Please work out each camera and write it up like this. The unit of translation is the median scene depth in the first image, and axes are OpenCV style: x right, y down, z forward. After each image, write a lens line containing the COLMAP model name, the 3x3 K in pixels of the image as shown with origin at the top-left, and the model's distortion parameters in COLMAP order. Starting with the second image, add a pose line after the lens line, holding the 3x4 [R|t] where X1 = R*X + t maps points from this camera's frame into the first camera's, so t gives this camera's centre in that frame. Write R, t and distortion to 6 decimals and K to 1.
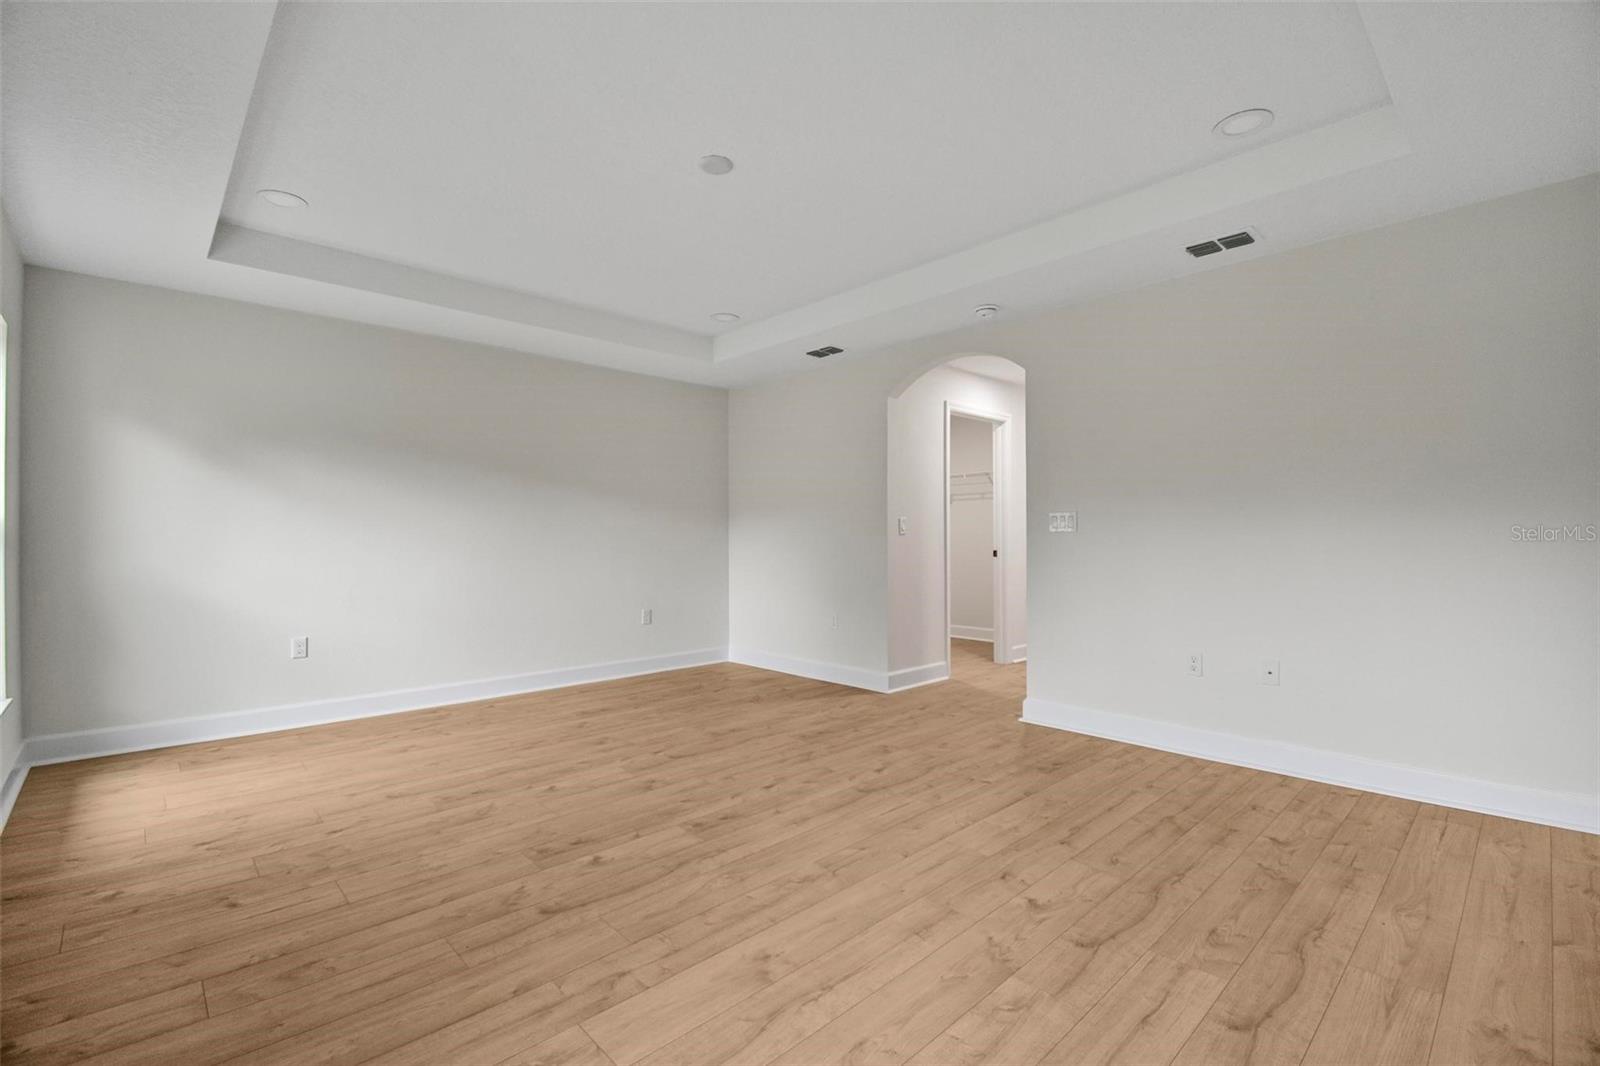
lens RADIAL K [[708.6, 0, 793.1], [0, 708.6, 525.3], [0, 0, 1]] dist [0.012105, -0.017172]
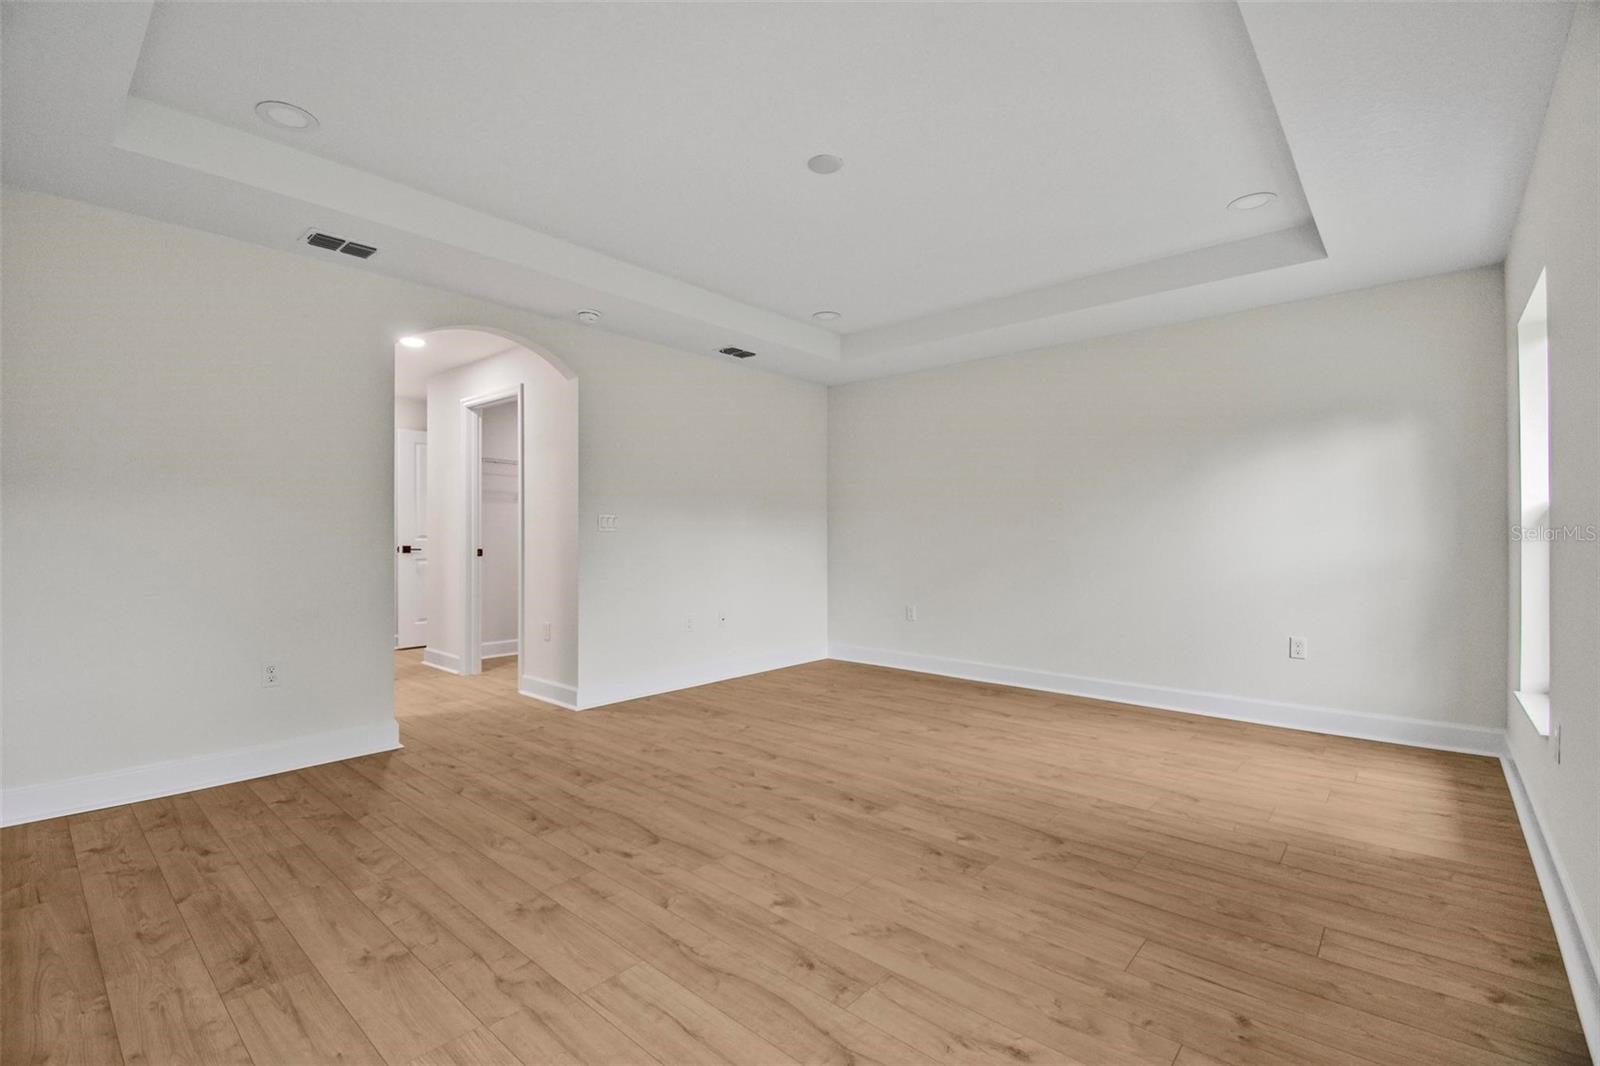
lens RADIAL K [[708.6, 0, 794.3], [0, 708.6, 532.6], [0, 0, 1]] dist [0.012105, -0.017172]
pose [[-0.096472, 0.005771, 0.995319, -1.158148], [-0.015119, 0.999859, -0.007262, 0.022574], [-0.995221, -0.015749, -0.096371, 1.201616]]
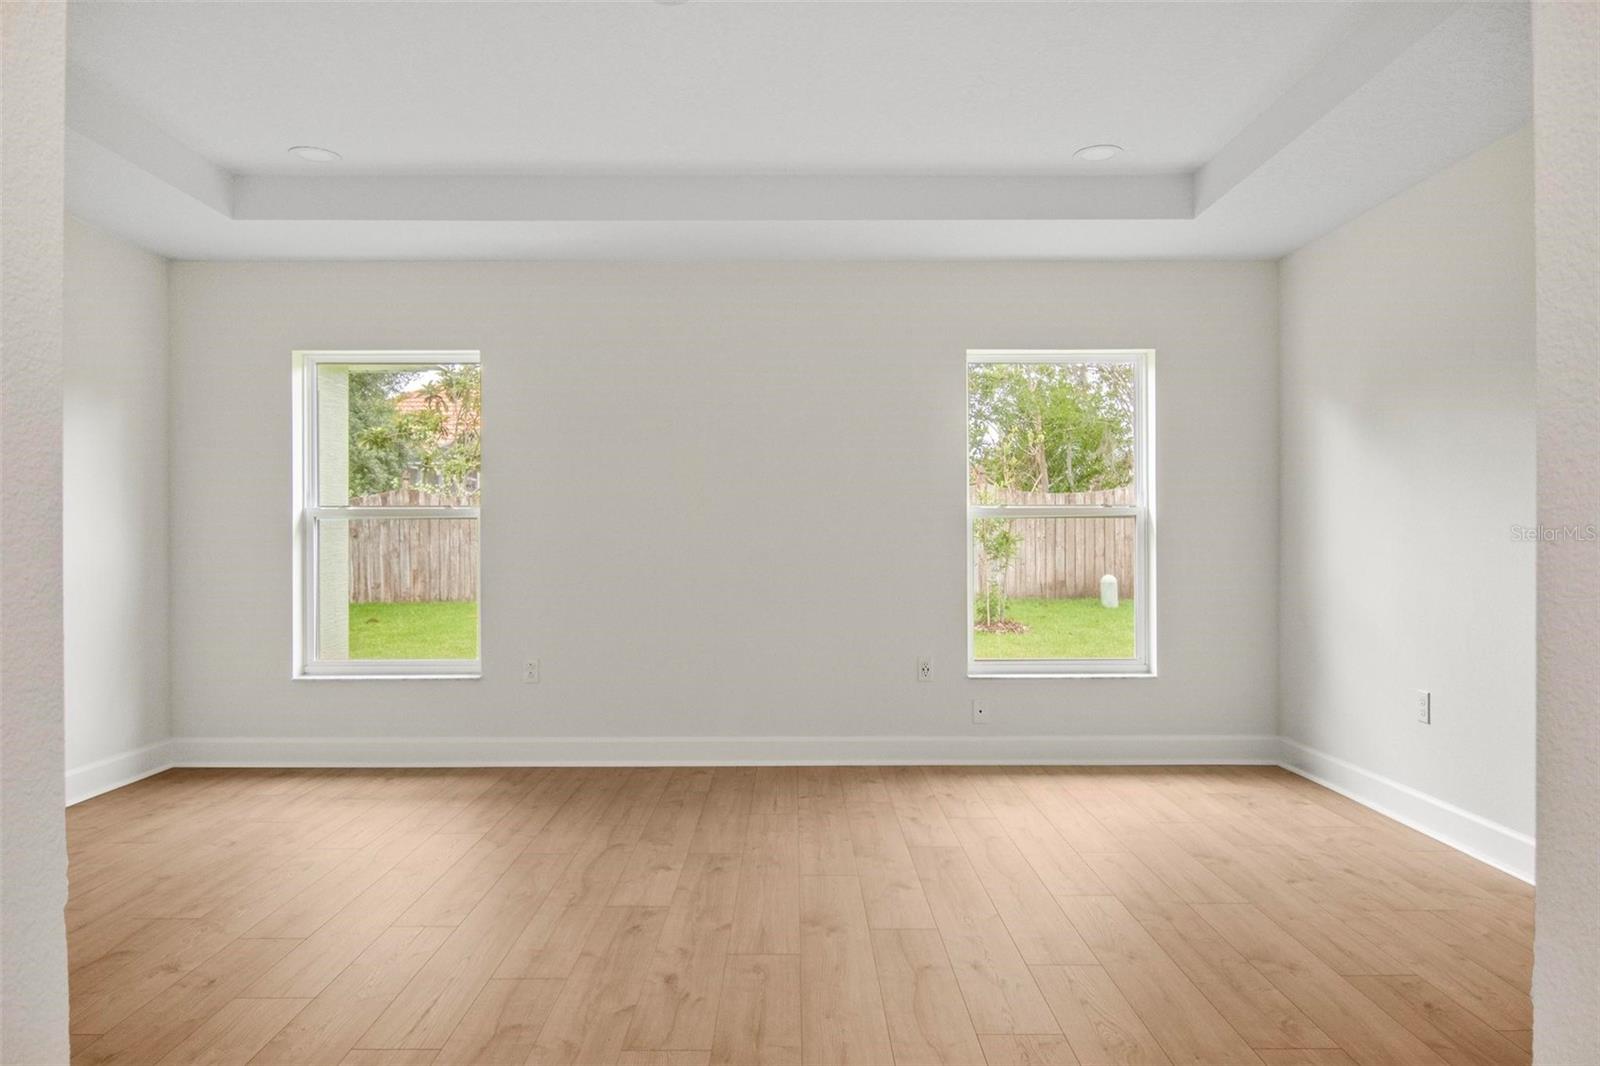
lens RADIAL K [[1038.0, 0, 791.7], [0, 1038.0, 535.1], [0, 0, 1]] dist [-0.001693, -0.004784]
pose [[-0.682604, 0.004887, -0.730772, 0.570115], [0.016856, 0.999817, -0.009059, 0.025156], [0.730594, -0.018502, -0.682562, 1.860422]]
